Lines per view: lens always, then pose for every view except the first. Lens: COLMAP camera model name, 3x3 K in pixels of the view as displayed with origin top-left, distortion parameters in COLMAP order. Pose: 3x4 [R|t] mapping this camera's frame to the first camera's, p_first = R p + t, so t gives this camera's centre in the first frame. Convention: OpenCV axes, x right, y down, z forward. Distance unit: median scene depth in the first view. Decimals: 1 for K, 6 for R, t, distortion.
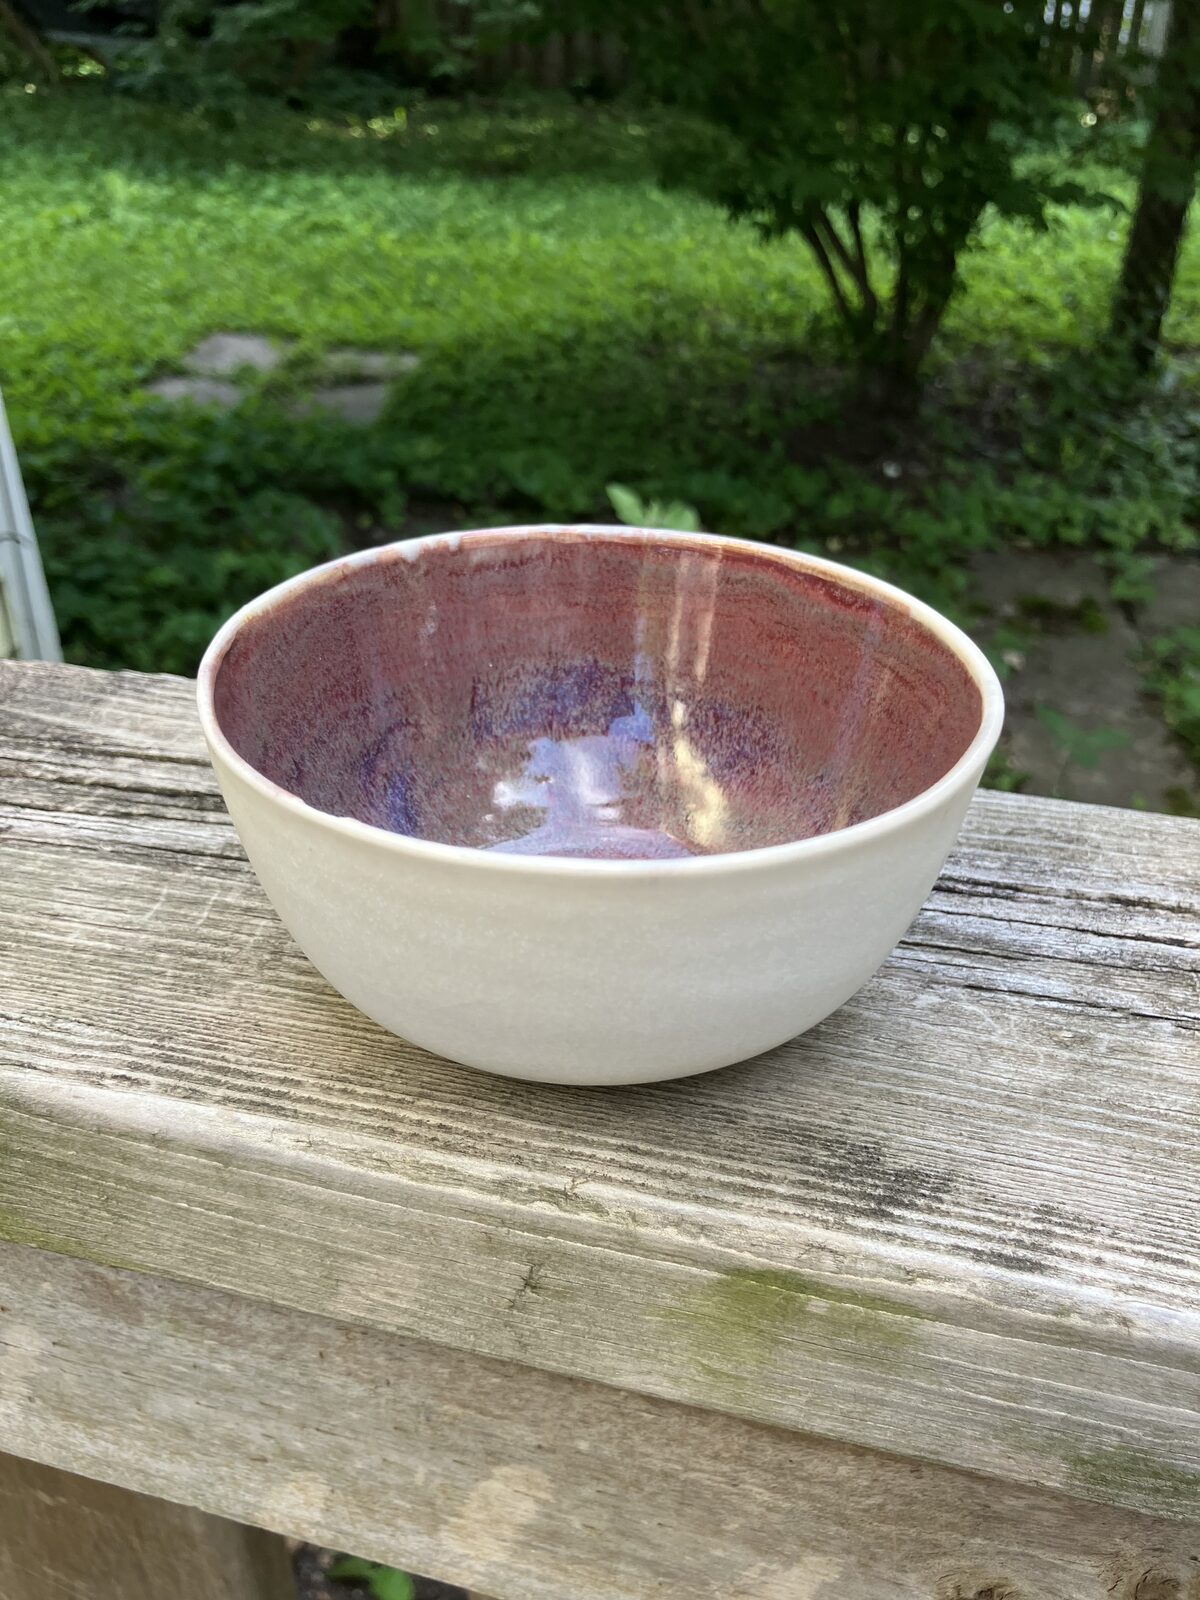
lens RADIAL K [[1366.0, 0, 611.4], [0, 1366.0, 807.7], [0, 0, 1]] dist [-0.053518, 0.075376]
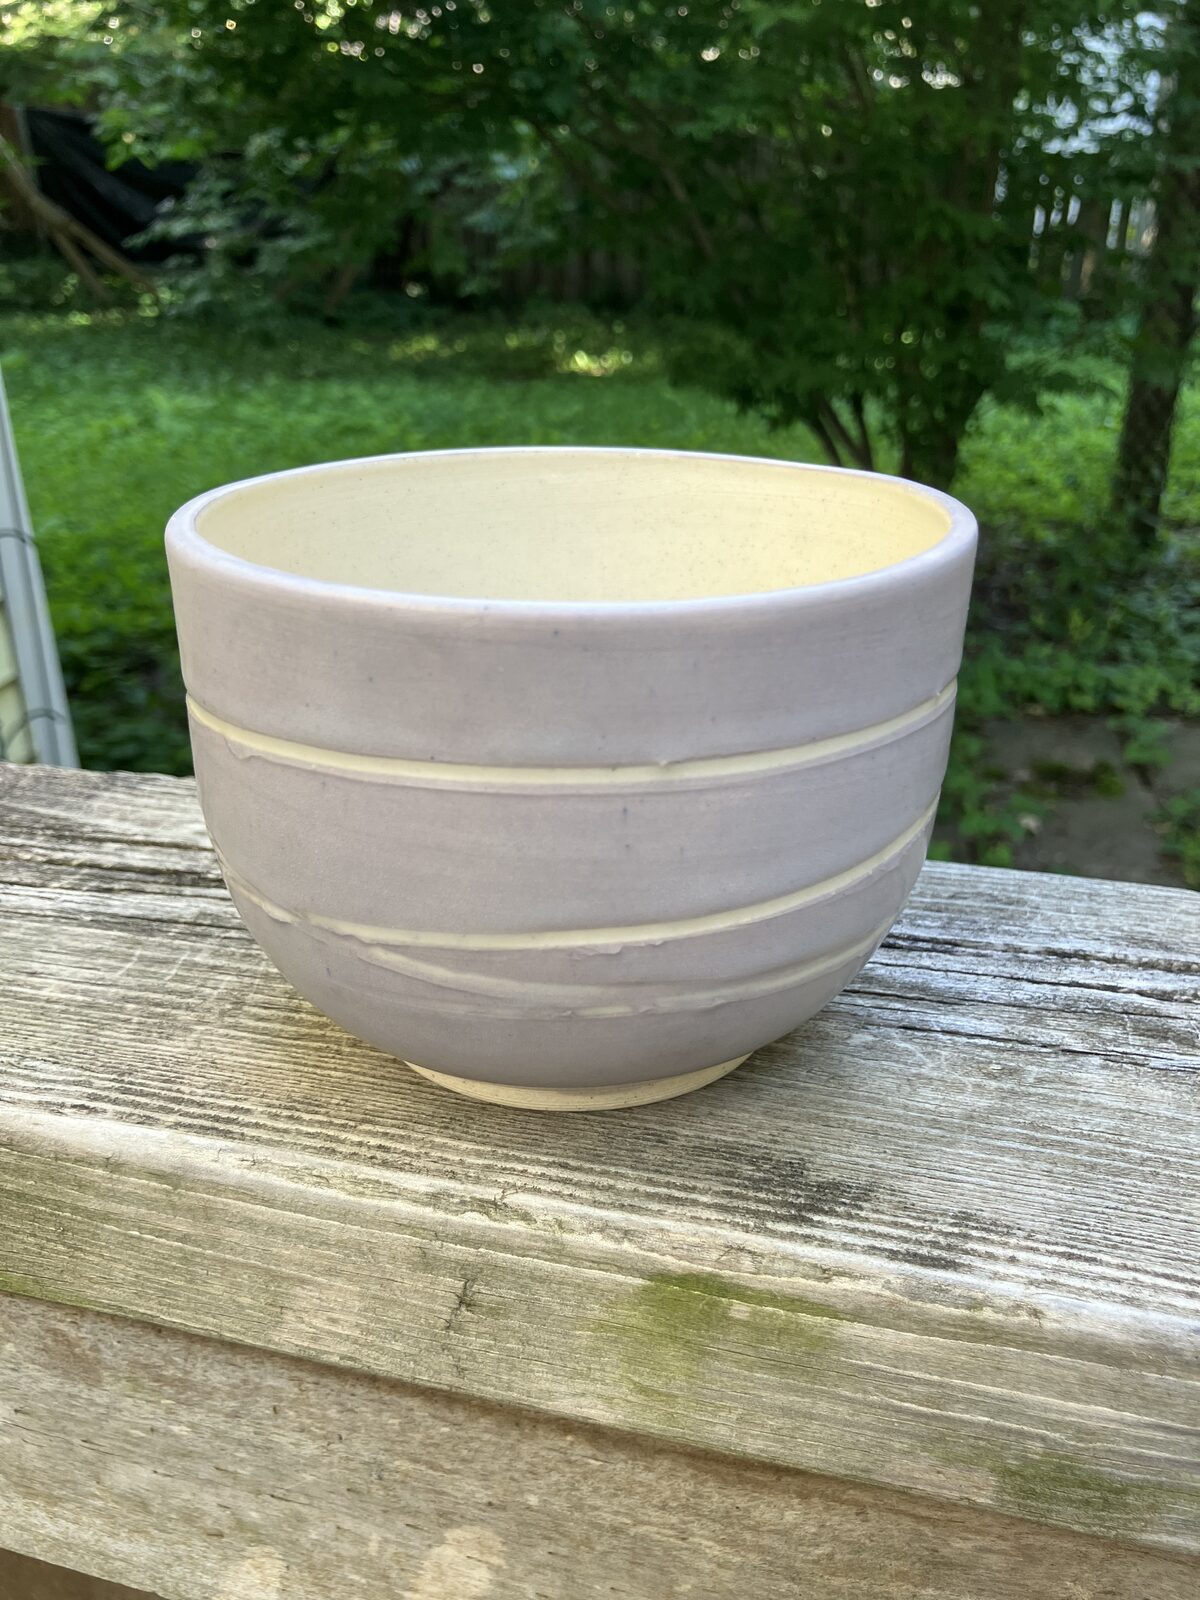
lens RADIAL K [[1362.1, 0, 600.8], [0, 1362.1, 807.8], [0, 0, 1]] dist [-0.060881, 0.094594]
pose [[0.999579, -0.013970, -0.025430, 0.067216], [0.010541, 0.991418, -0.130302, 0.105644], [0.027032, 0.129979, 0.991148, -0.050017]]
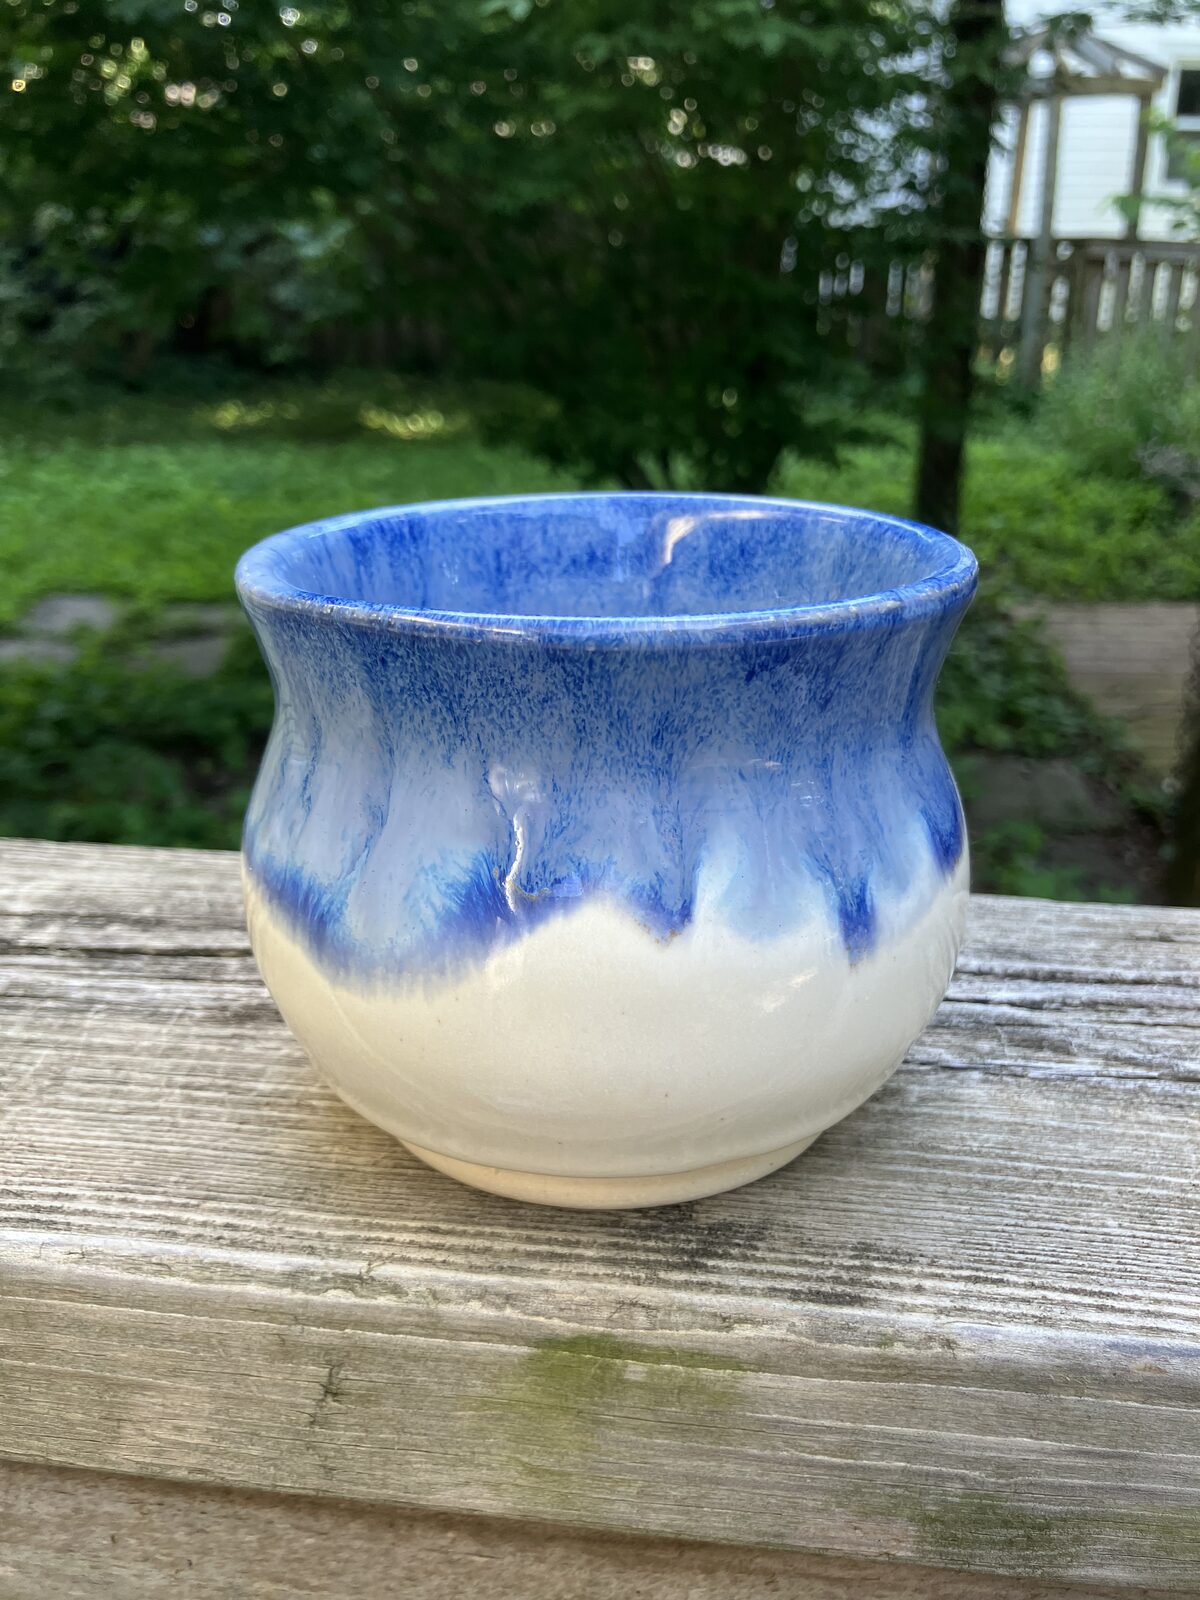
lens RADIAL K [[1368.5, 0, 603.8], [0, 1368.5, 780.2], [0, 0, 1]] dist [-0.075603, 0.116977]
pose [[0.992613, -0.058540, 0.106266, 0.046435], [0.077646, 0.979539, -0.185671, 0.117978], [-0.093222, 0.192551, 0.976849, 0.006736]]
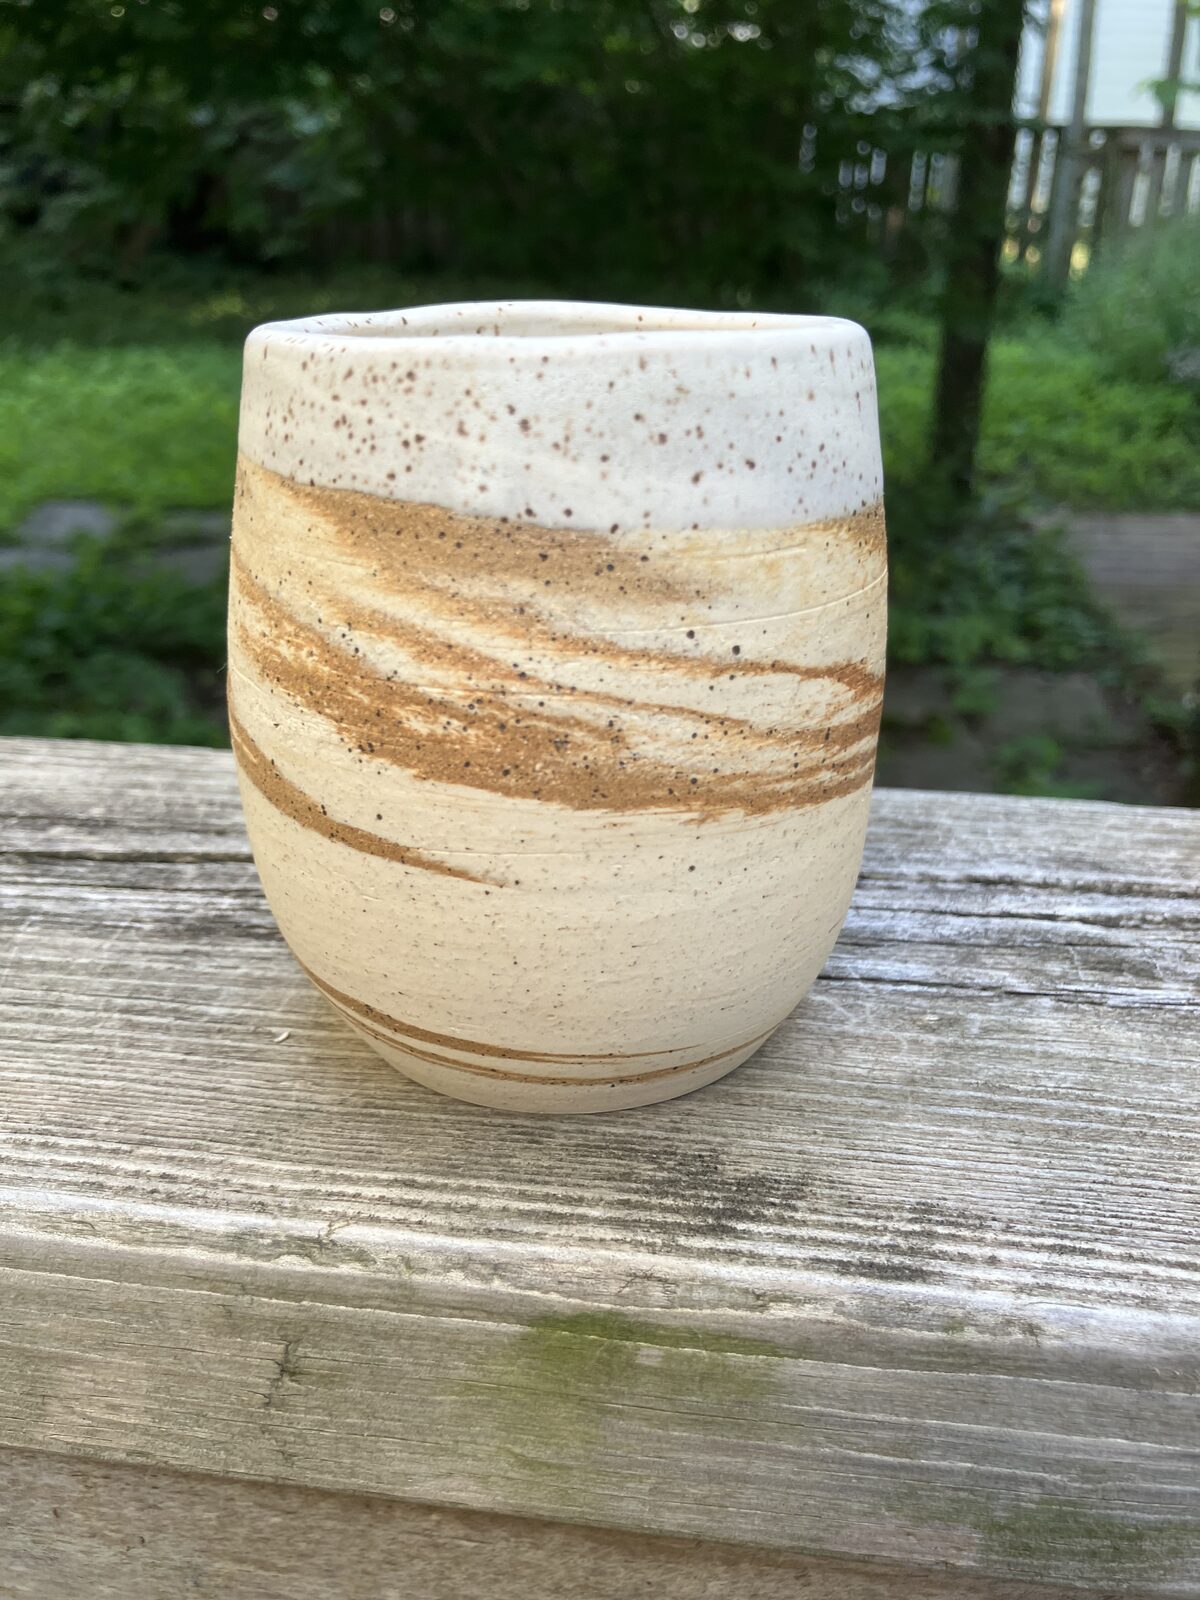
lens RADIAL K [[1377.2, 0, 594.8], [0, 1377.2, 806.7], [0, 0, 1]] dist [-0.055897, 0.063578]
pose [[0.994020, -0.062809, 0.089327, 0.059854], [0.072239, 0.991676, -0.106580, 0.115365], [-0.081889, 0.112396, 0.990284, 0.160364]]
